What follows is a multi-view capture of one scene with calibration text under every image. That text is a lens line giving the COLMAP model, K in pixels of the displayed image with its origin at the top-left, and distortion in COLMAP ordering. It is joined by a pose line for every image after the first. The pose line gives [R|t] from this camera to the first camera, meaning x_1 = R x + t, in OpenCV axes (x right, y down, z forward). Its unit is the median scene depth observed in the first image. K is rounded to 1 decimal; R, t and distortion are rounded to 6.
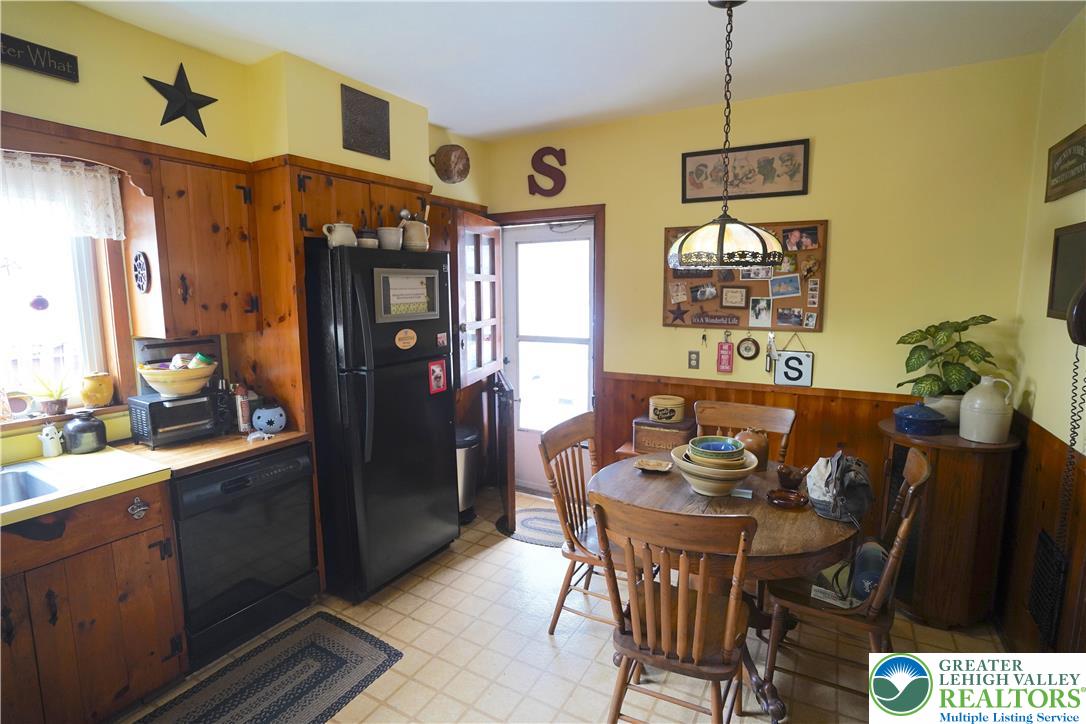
lens RADIAL K [[530.1, 0, 543.5], [0, 530.1, 358.1], [0, 0, 1]] dist [-0.075001, 0.031233]
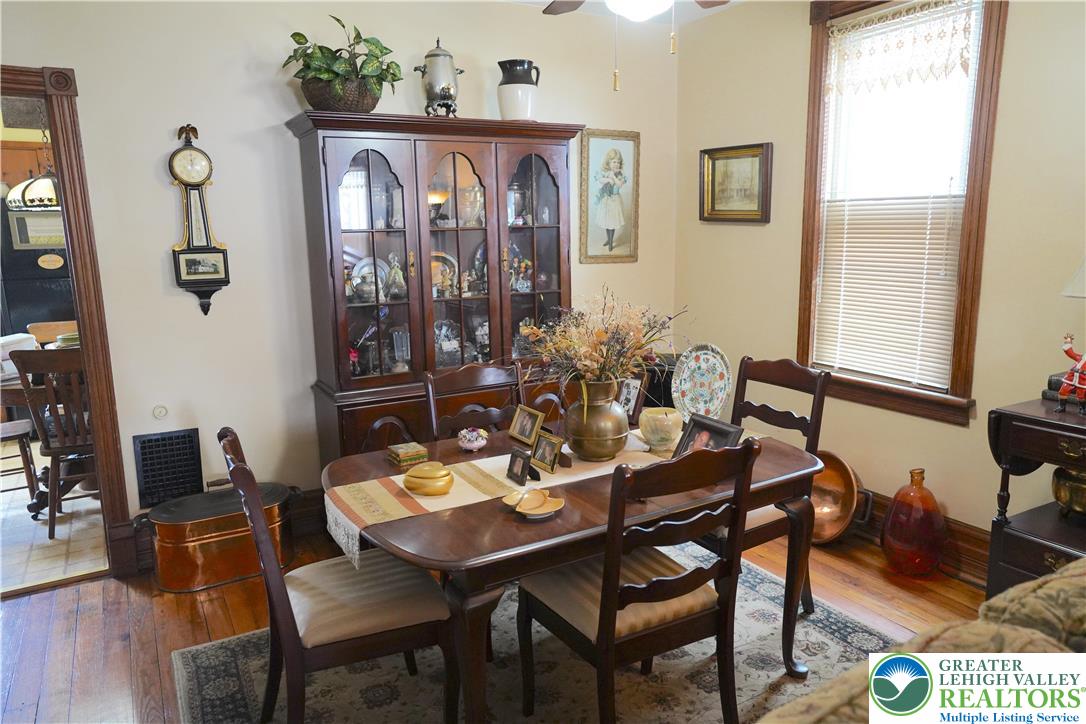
lens RADIAL K [[776.1, 0, 543.0], [0, 776.1, 362.0], [0, 0, 1]] dist [0.006132, 0.005380]
pose [[0.861215, 0.076754, -0.502412, 2.183467], [-0.052620, 0.996684, 0.062066, 0.035758], [0.505510, -0.027015, 0.862398, -0.145590]]
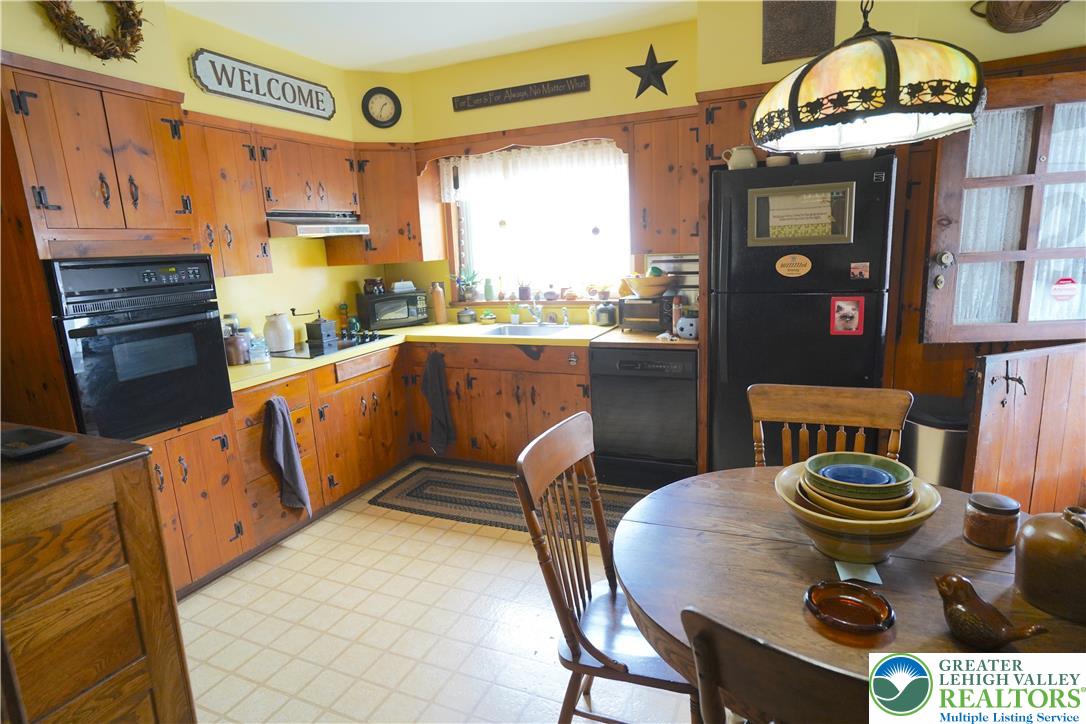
lens RADIAL K [[568.6, 0, 549.7], [0, 568.6, 357.2], [0, 0, 1]] dist [-0.064929, 0.044291]
pose [[0.118145, 0.192346, -0.974189, 0.737461], [-0.087889, 0.979236, 0.182683, -0.024709], [0.989099, 0.064038, 0.132597, 0.537774]]
